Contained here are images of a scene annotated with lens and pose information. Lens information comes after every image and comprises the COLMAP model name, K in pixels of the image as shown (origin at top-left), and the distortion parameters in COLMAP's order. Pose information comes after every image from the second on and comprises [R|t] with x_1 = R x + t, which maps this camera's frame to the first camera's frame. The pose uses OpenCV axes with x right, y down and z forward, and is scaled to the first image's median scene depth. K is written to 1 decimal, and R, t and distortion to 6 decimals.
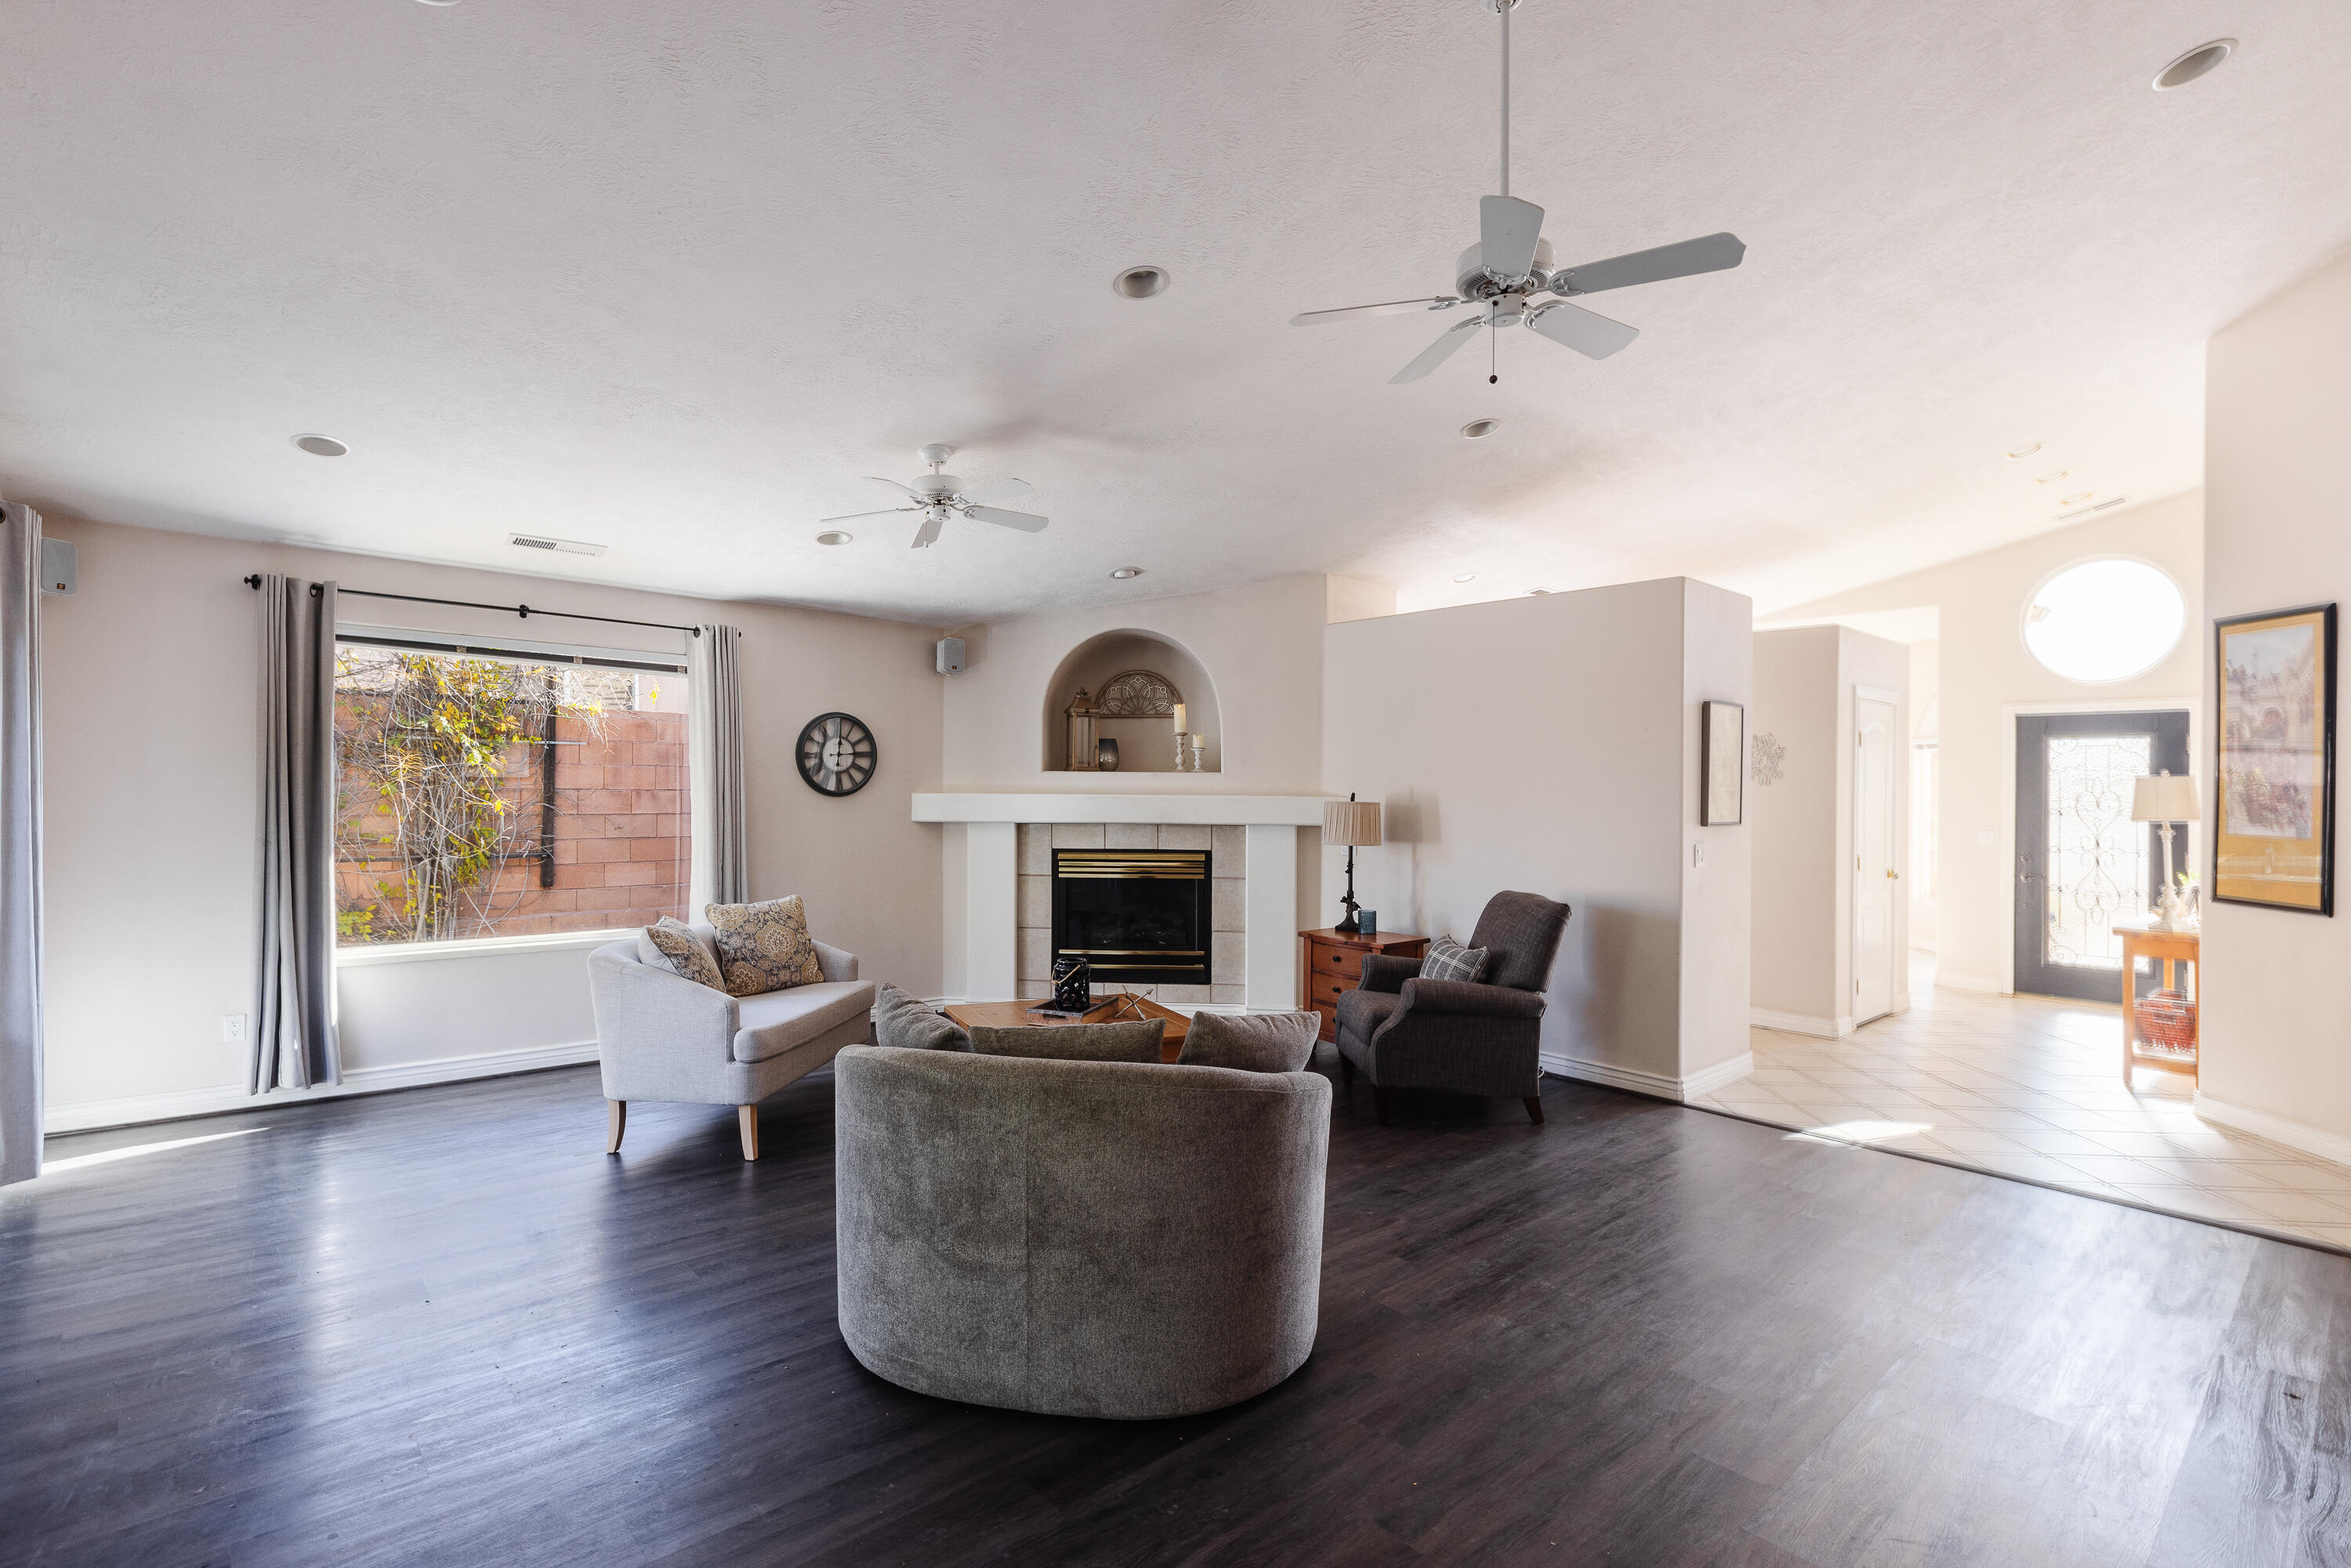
lens RADIAL K [[1081.4, 0, 1243.3], [0, 1081.4, 837.5], [0, 0, 1]] dist [0.001707, 0.000154]
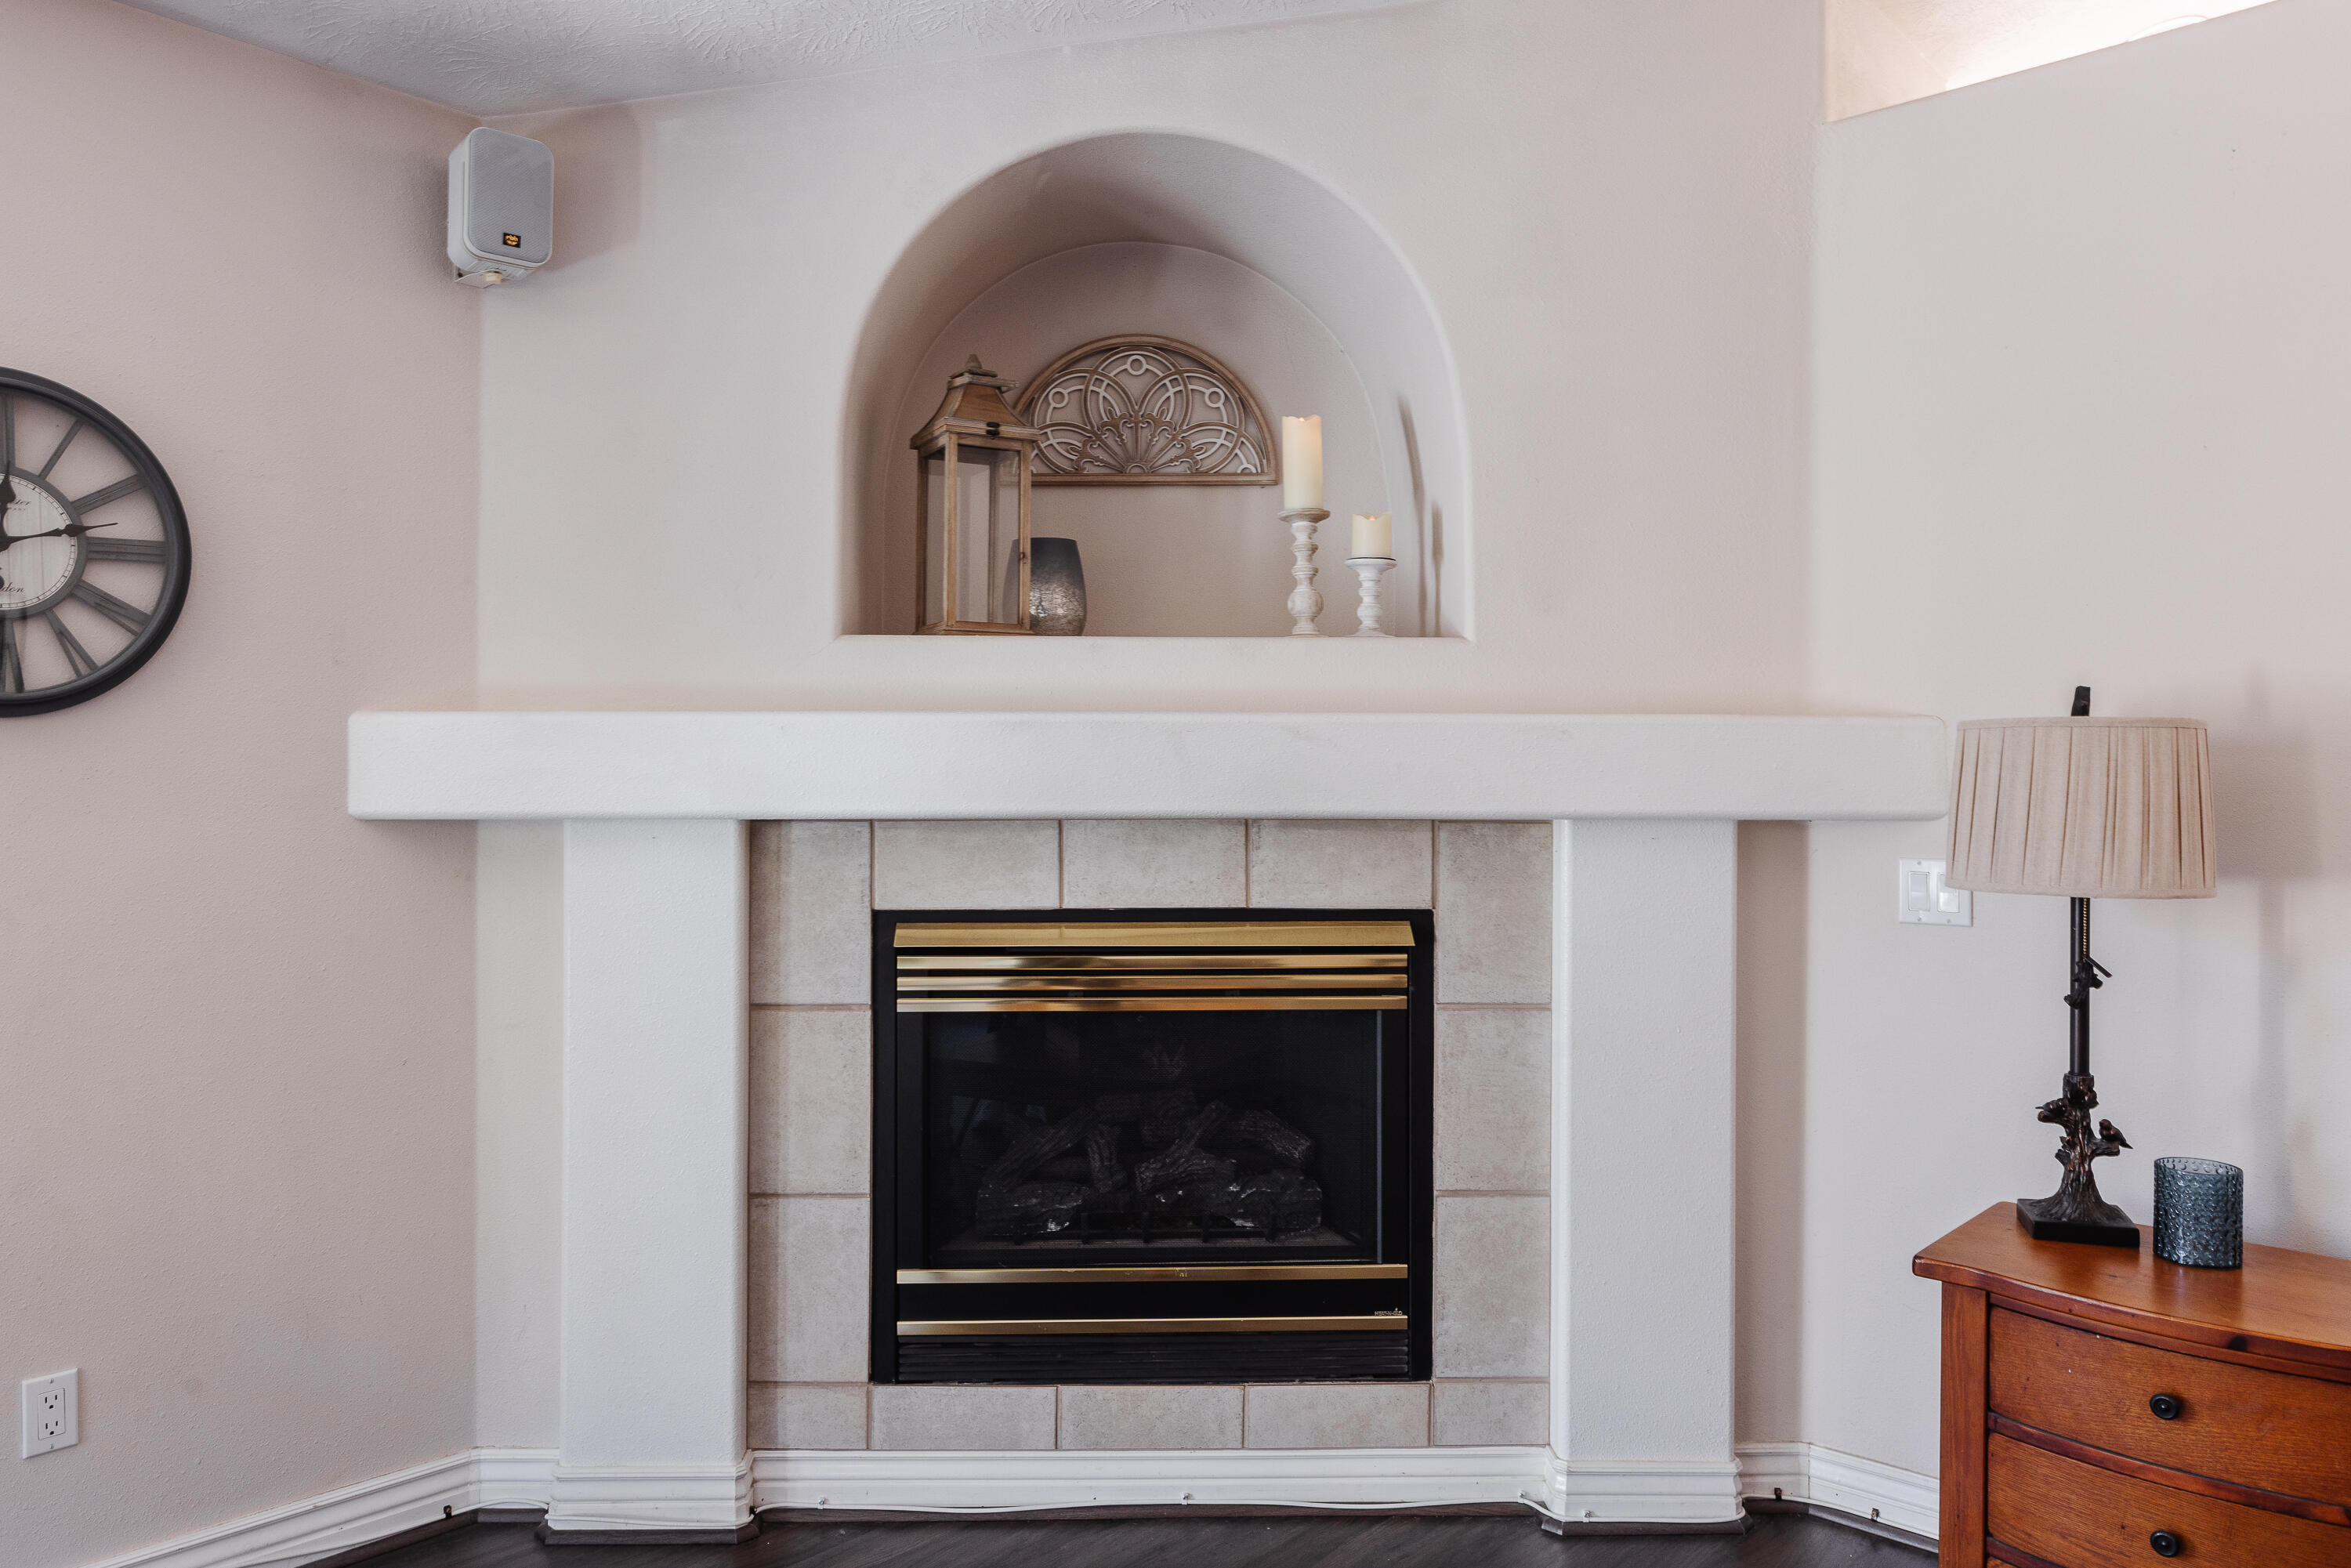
lens RADIAL K [[1590.2, 0, 1175.5], [0, 1590.2, 784.0], [0, 0, 1]] dist [-0.000134, -0.003803]
pose [[0.998973, -0.007481, 0.044679, -0.116738], [0.009191, 0.999228, -0.038186, -0.005878], [-0.044359, 0.038557, 0.998271, 0.585254]]
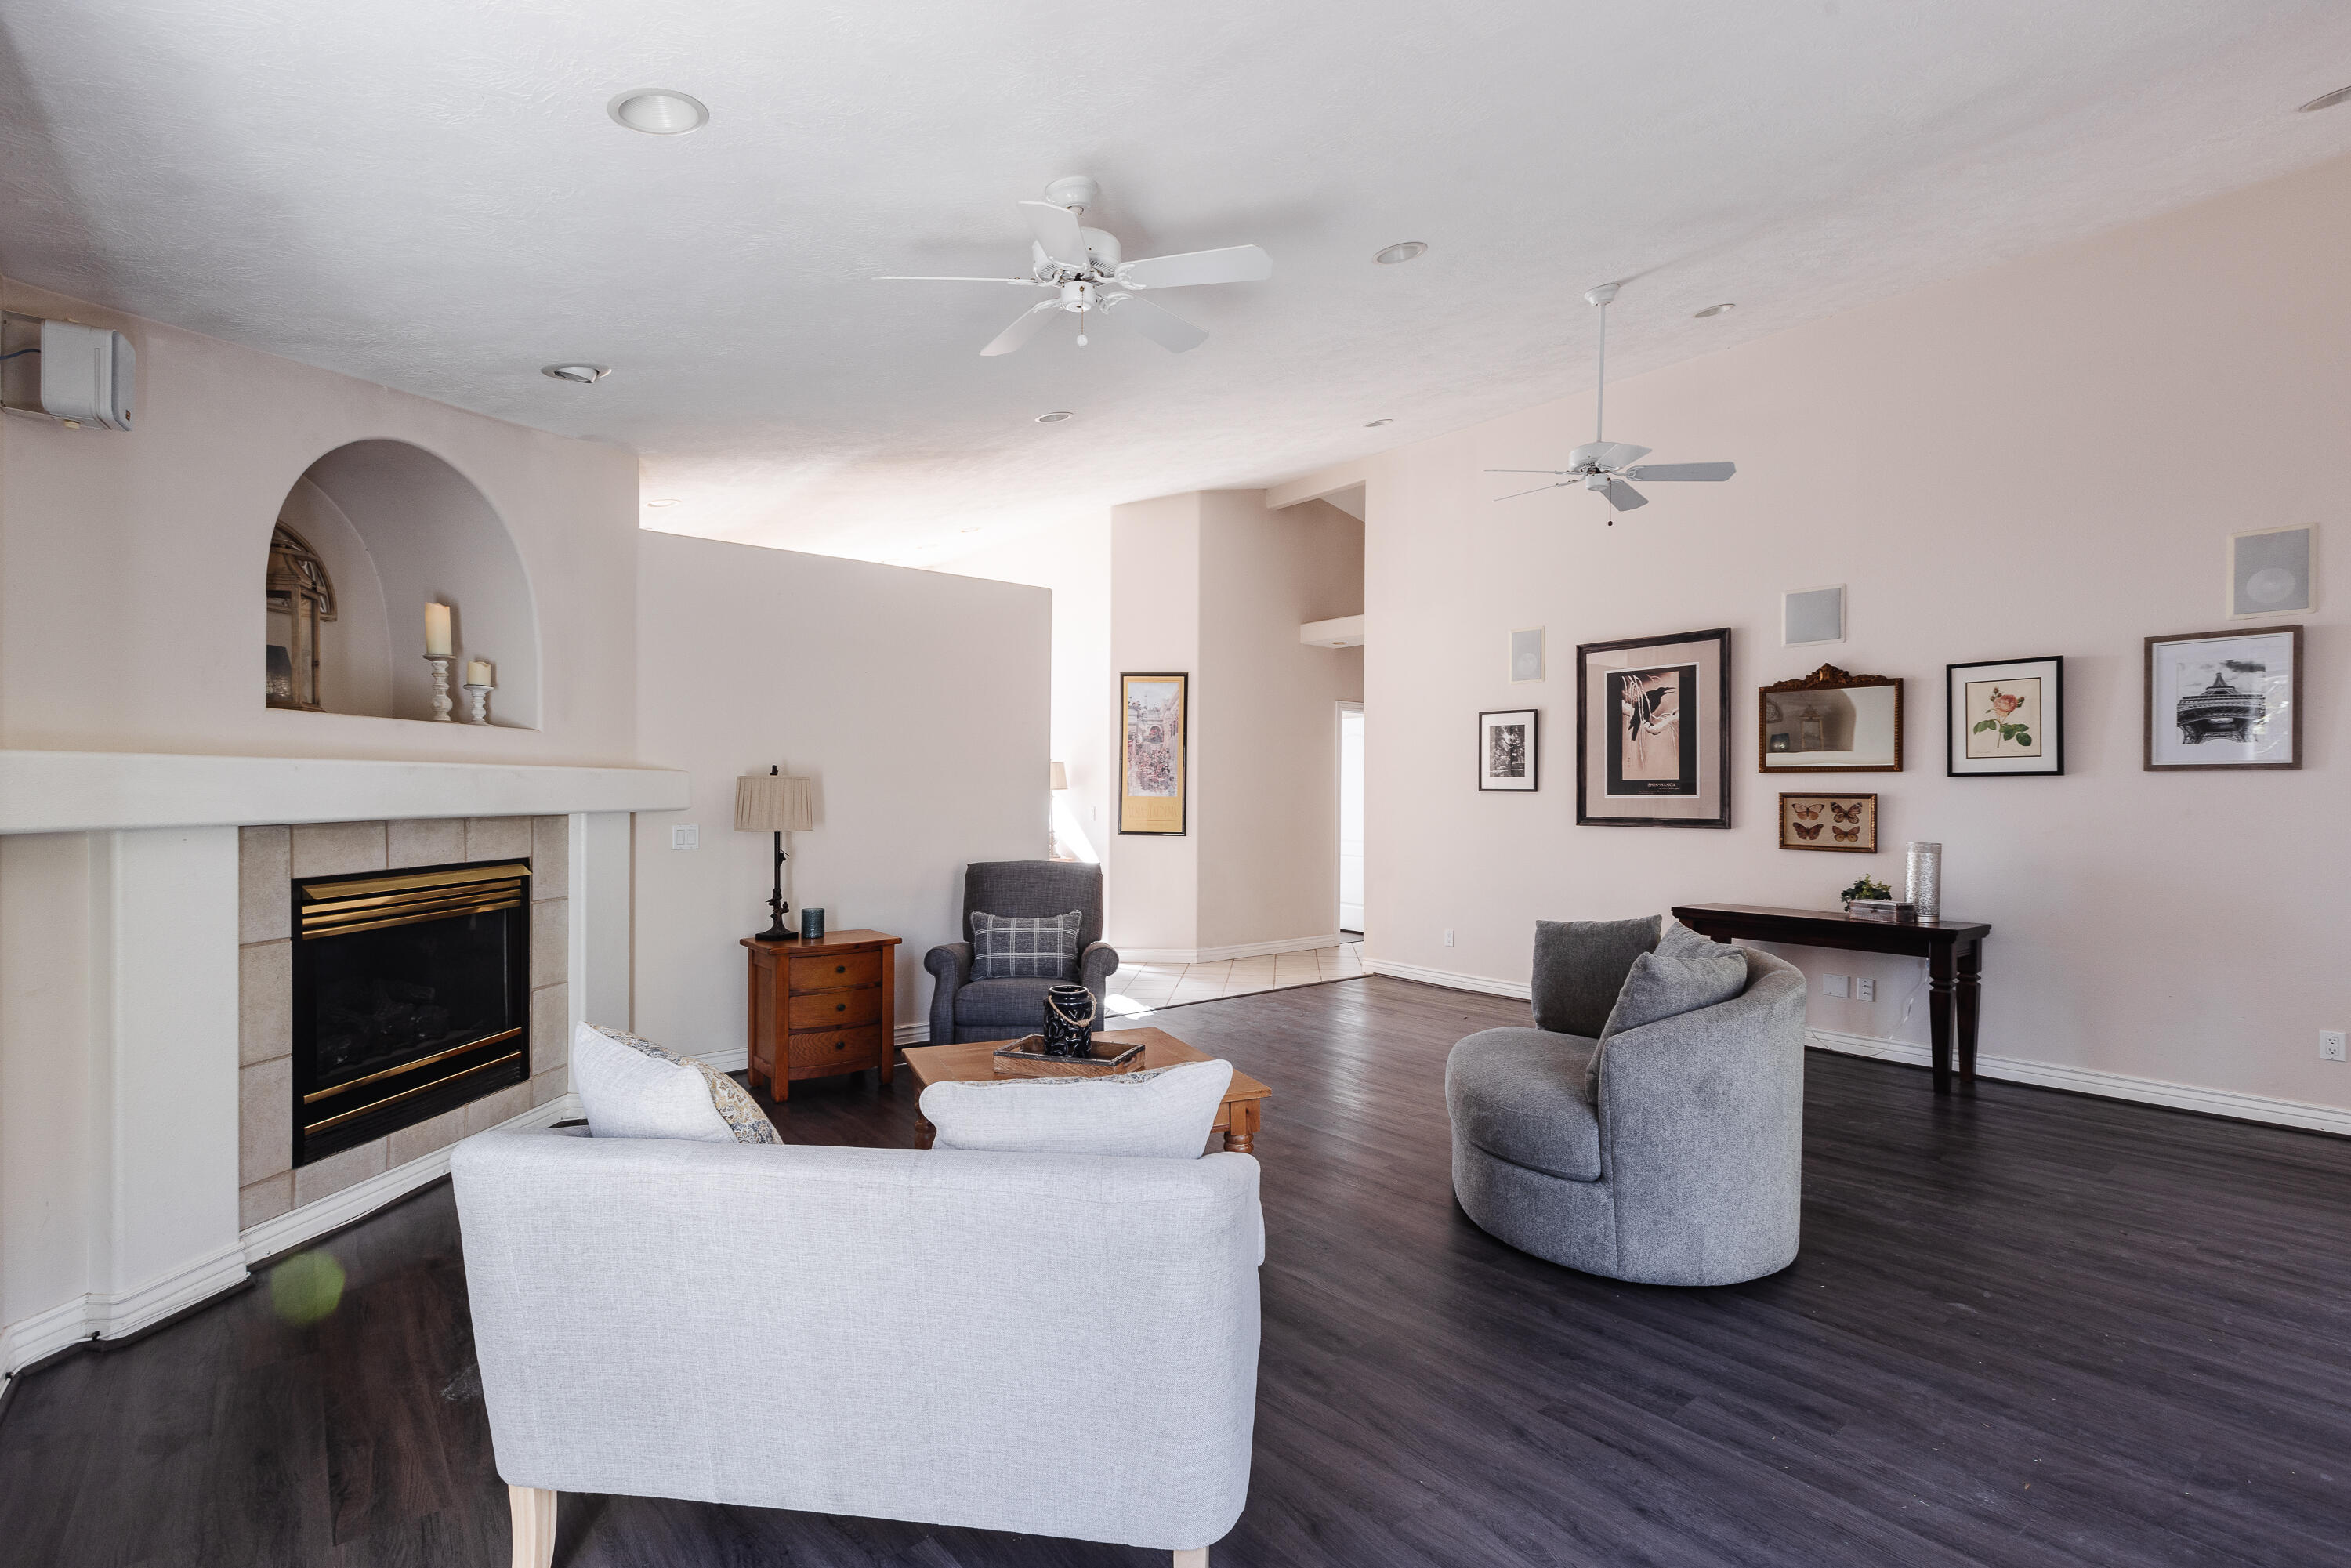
lens RADIAL K [[1080.0, 0, 1189.7], [0, 1080.0, 787.6], [0, 0, 1]] dist [0.004198, 0.000211]
pose [[0.062424, -0.007576, 0.998021, -0.617849], [0.039087, 0.999223, 0.005141, -0.016123], [-0.997284, 0.038688, 0.062672, 0.592796]]
